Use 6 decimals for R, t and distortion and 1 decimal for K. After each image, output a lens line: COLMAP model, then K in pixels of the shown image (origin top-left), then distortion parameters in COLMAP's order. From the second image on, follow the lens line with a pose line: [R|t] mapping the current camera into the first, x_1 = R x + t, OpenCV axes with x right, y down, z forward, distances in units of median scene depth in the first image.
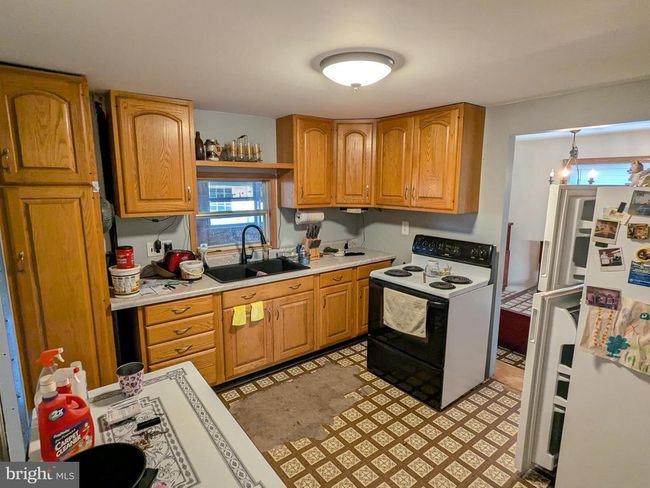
lens RADIAL K [[340.7, 0, 325.0], [0, 340.7, 244.0], [0, 0, 1]] dist [0.001513, 0.000411]
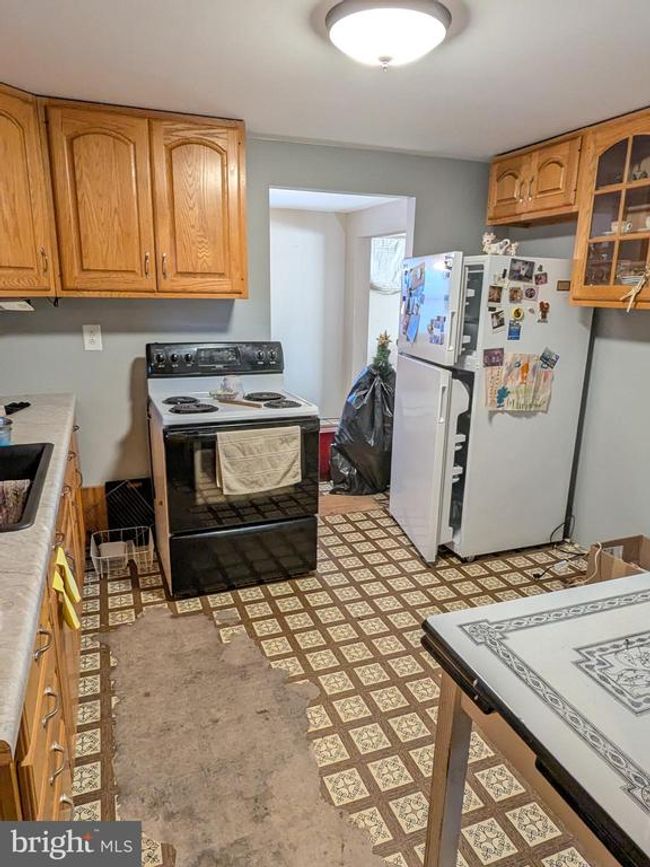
lens RADIAL K [[551.4, 0, 325.0], [0, 551.4, 433.5], [0, 0, 1]] dist [0.001891, -0.001135]
pose [[0.314993, -0.235788, 0.919339, -0.705888], [0.151636, 0.968709, 0.196495, -0.026290], [-0.936902, 0.077510, 0.340890, 0.597833]]
